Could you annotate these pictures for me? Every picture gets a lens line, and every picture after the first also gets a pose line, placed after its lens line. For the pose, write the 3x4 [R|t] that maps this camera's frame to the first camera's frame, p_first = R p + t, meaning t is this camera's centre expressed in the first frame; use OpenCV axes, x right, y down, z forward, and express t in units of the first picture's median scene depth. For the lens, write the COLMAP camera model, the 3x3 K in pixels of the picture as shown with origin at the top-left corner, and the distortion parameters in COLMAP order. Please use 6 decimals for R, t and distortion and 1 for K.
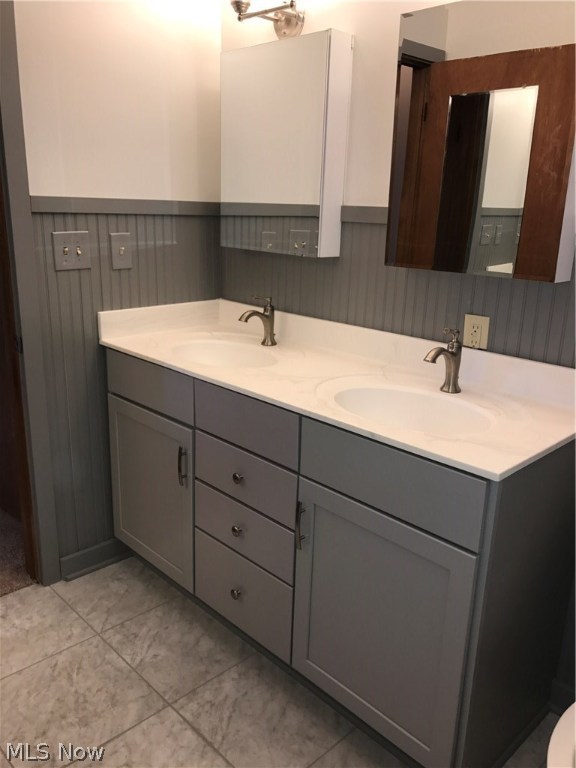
lens RADIAL K [[636.7, 0, 287.1], [0, 636.7, 383.4], [0, 0, 1]] dist [0.028748, -0.022648]
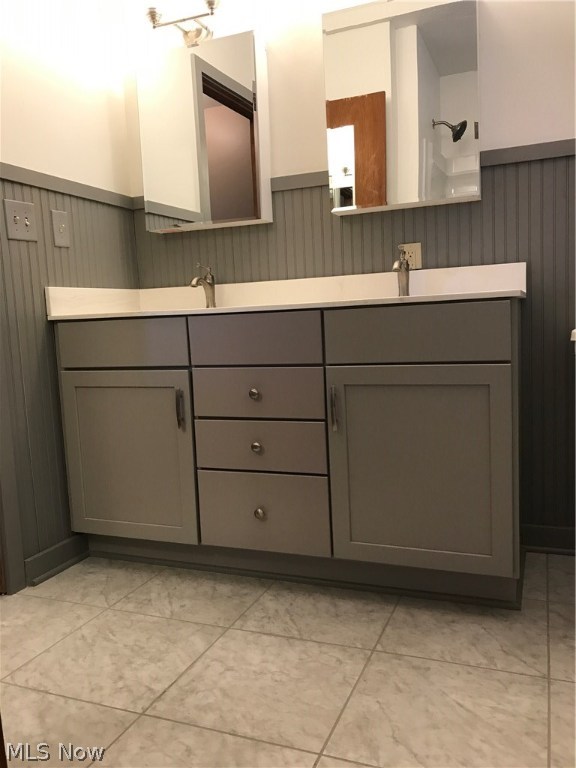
lens RADIAL K [[636.7, 0, 285.4], [0, 636.7, 385.9], [0, 0, 1]] dist [0.028748, -0.022648]
pose [[0.912047, -0.114460, 0.393788, -0.390801], [0.182283, 0.973333, -0.139271, 0.256725], [-0.367345, 0.198803, 0.908589, 0.007071]]
